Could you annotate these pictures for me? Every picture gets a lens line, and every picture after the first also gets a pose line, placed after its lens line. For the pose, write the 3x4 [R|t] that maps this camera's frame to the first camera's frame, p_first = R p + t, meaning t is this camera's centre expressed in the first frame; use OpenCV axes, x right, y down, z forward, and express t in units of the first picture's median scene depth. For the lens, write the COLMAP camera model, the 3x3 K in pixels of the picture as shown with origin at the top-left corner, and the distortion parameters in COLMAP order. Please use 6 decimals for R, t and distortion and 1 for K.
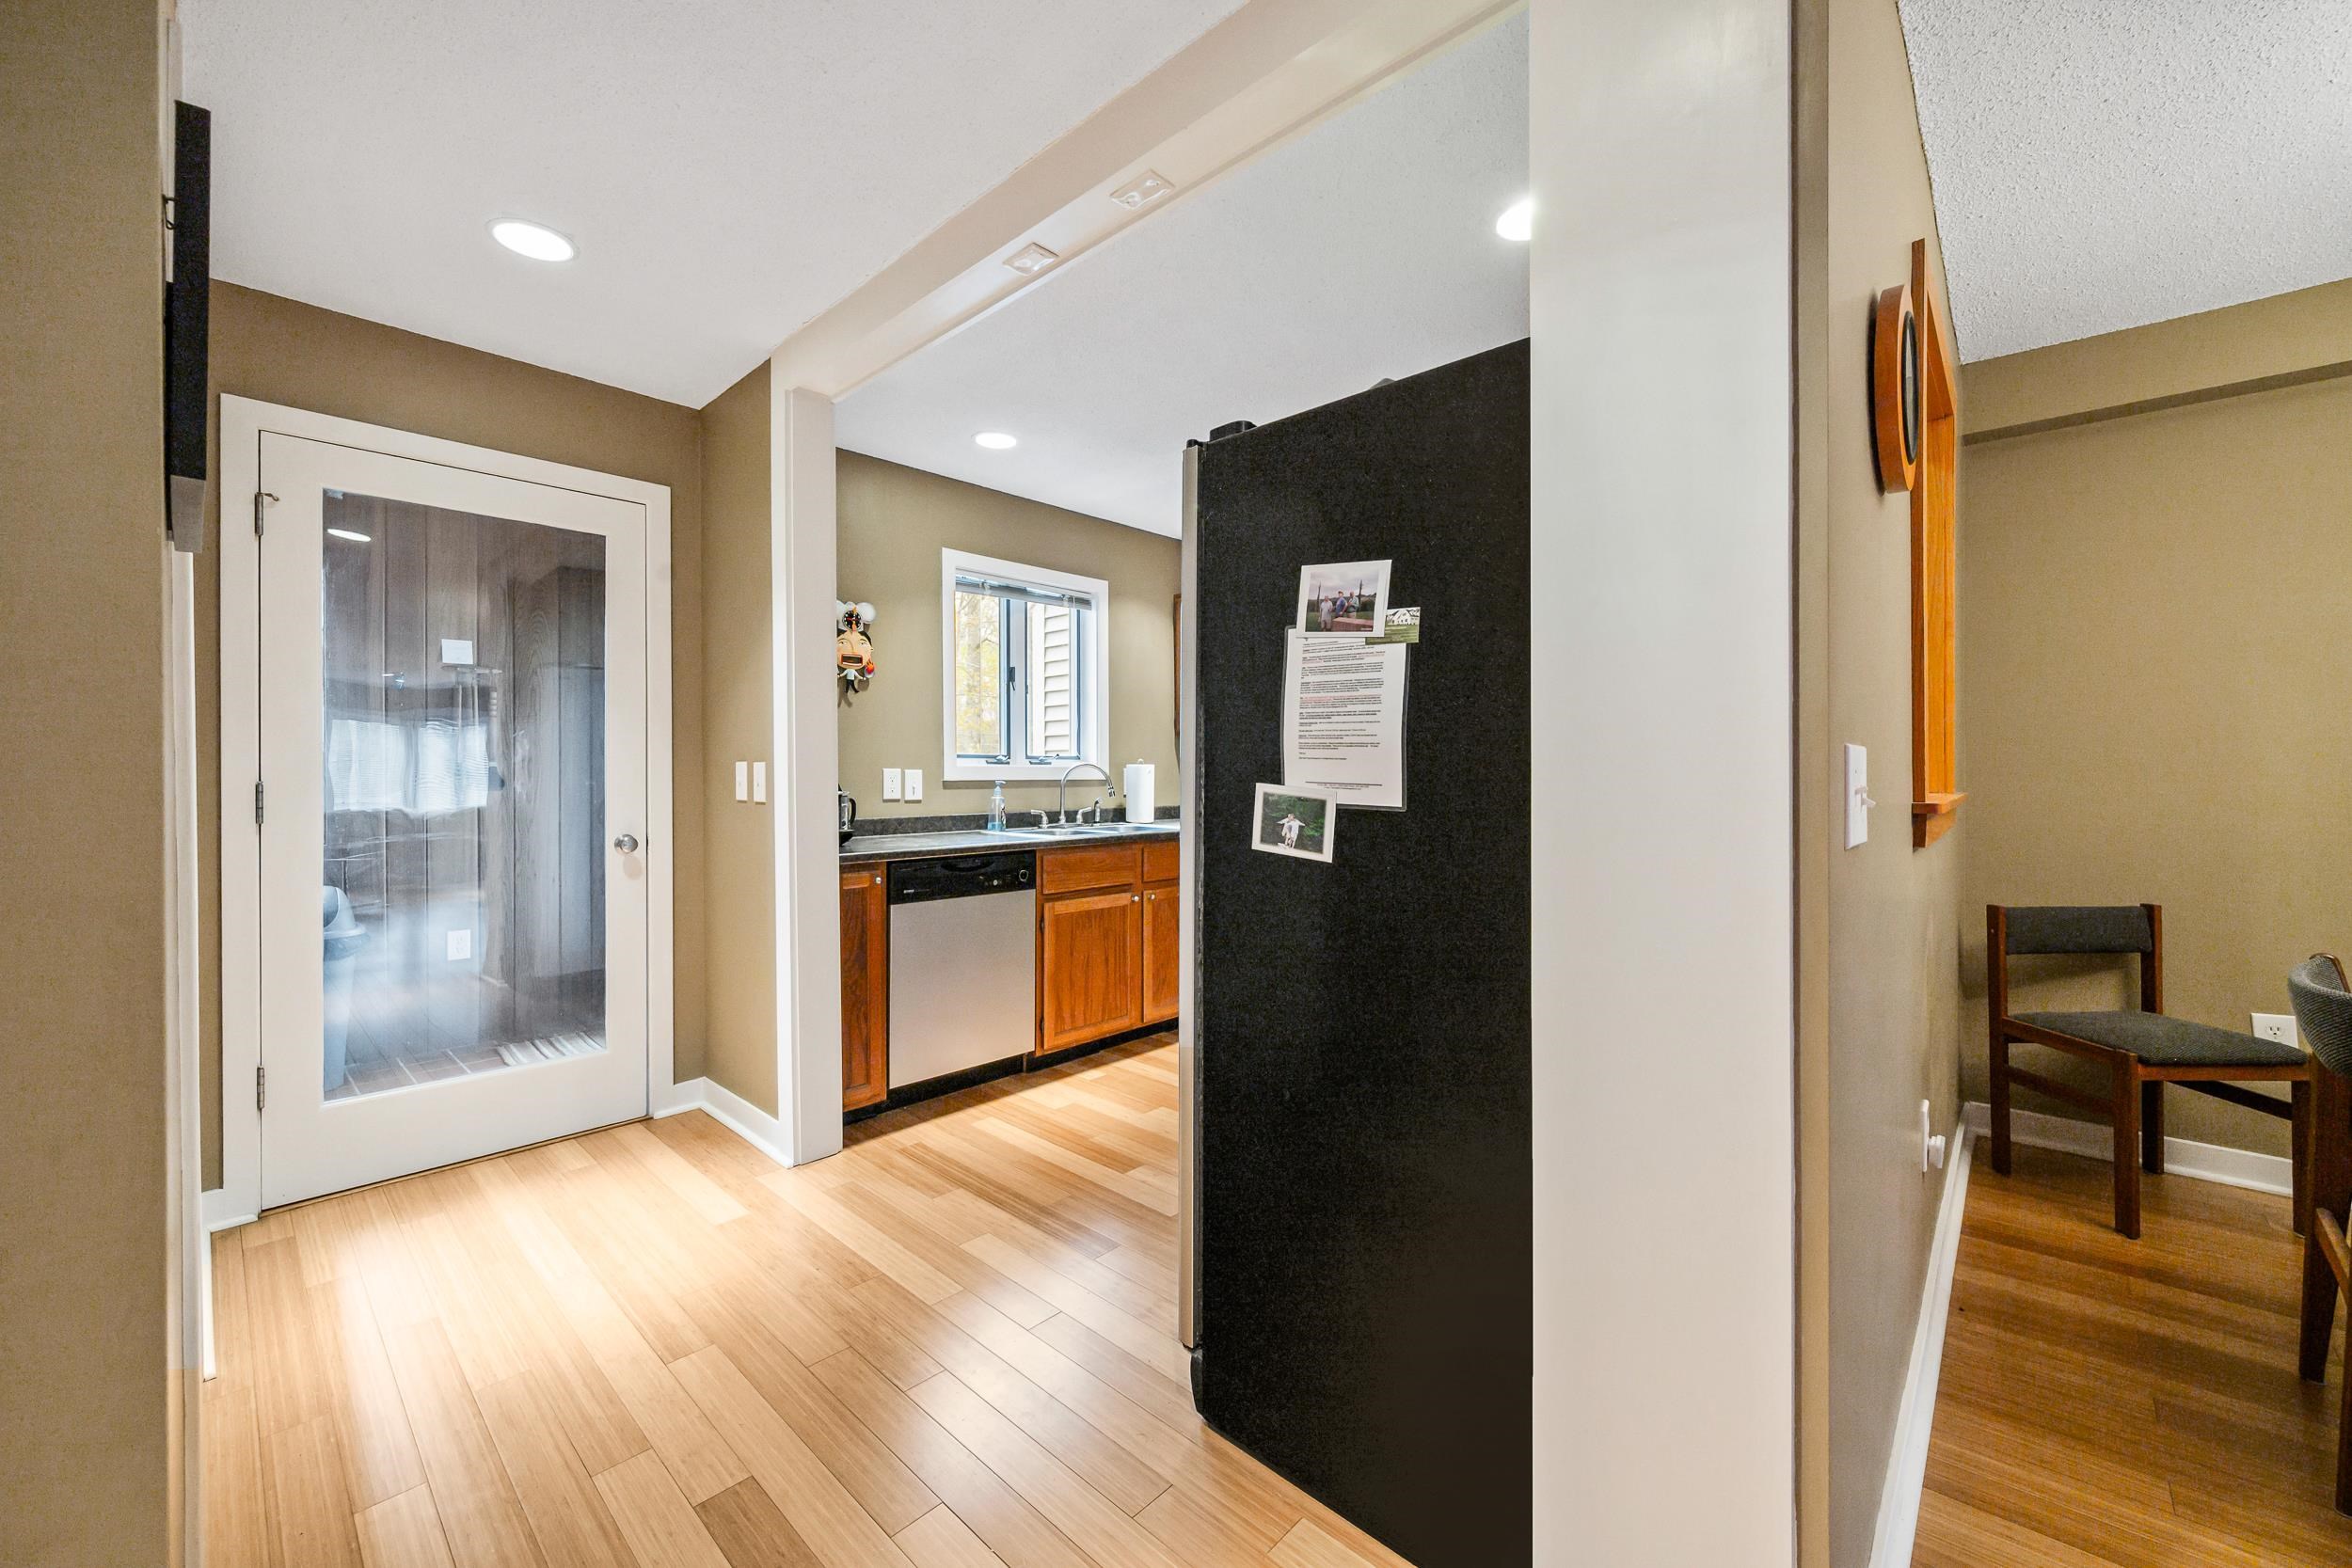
lens RADIAL K [[923.7, 0, 1177.2], [0, 923.7, 771.7], [0, 0, 1]] dist [0.000342, 0.000055]
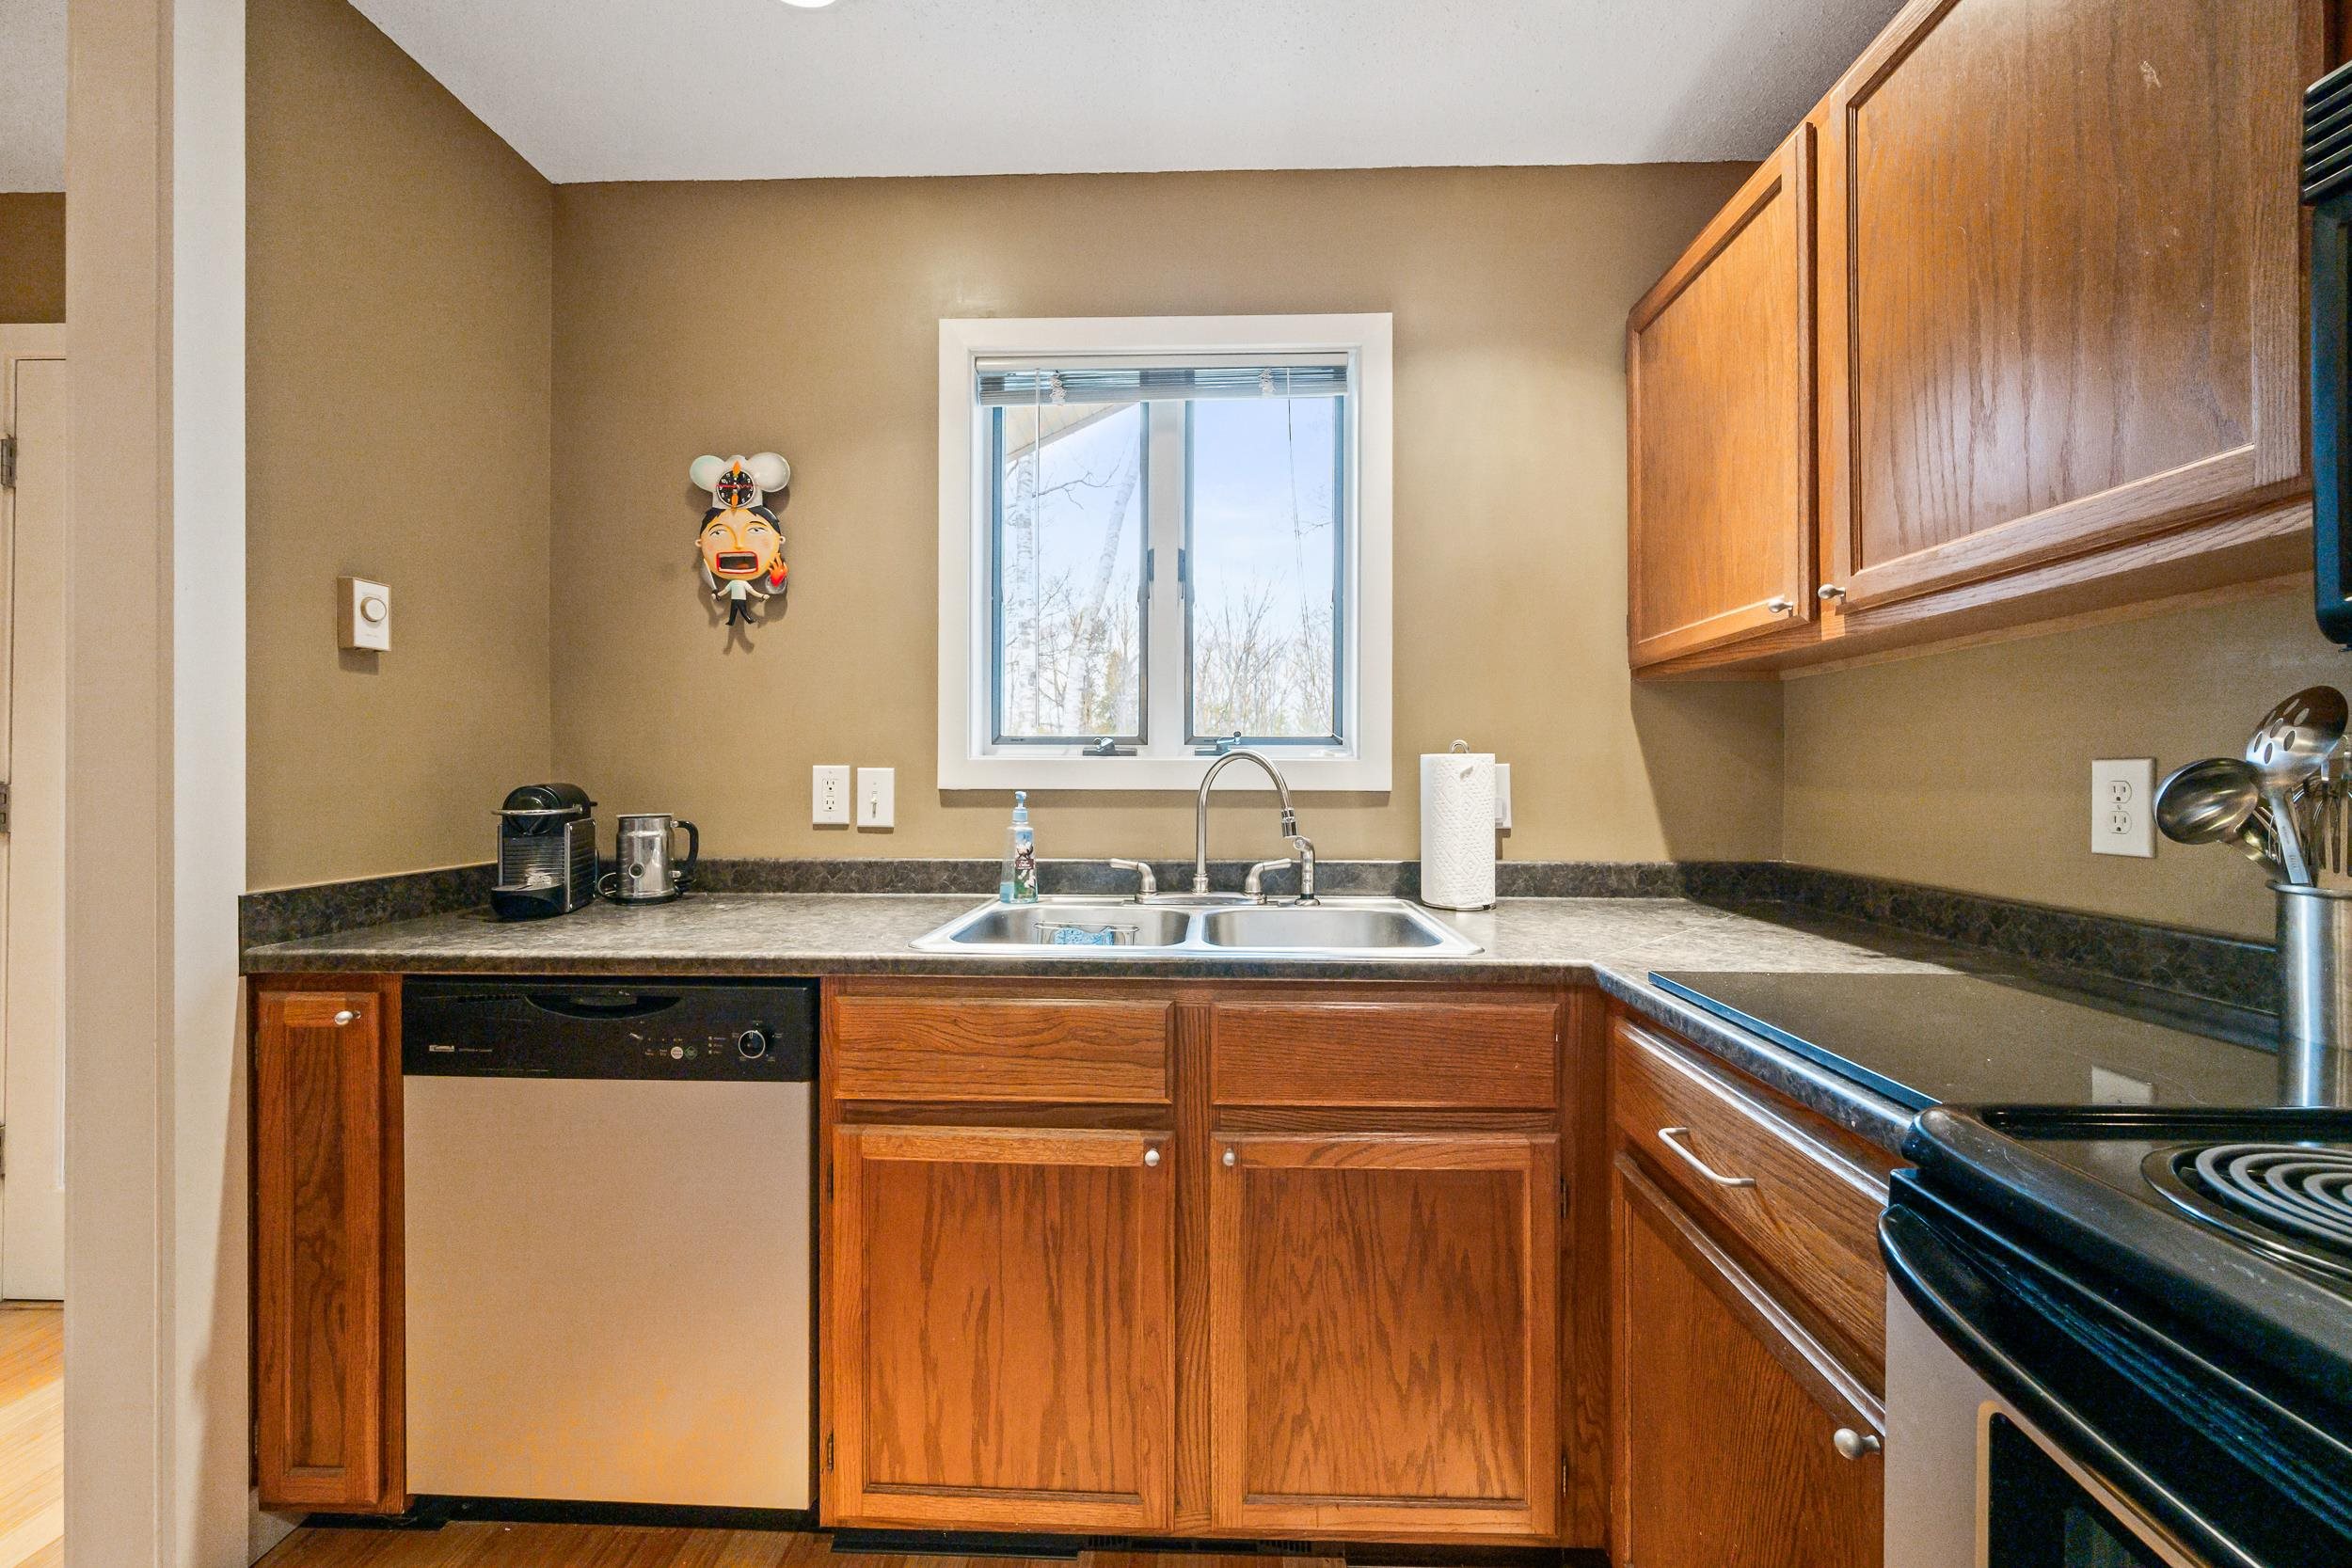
lens RADIAL K [[923.7, 0, 1186.3], [0, 923.7, 773.0], [0, 0, 1]] dist [0.000342, 0.000055]
pose [[0.659407, -0.001078, -0.751786, 0.210328], [-0.001725, 0.999994, -0.002948, 0.002279], [0.751784, 0.003241, 0.659401, 0.791009]]
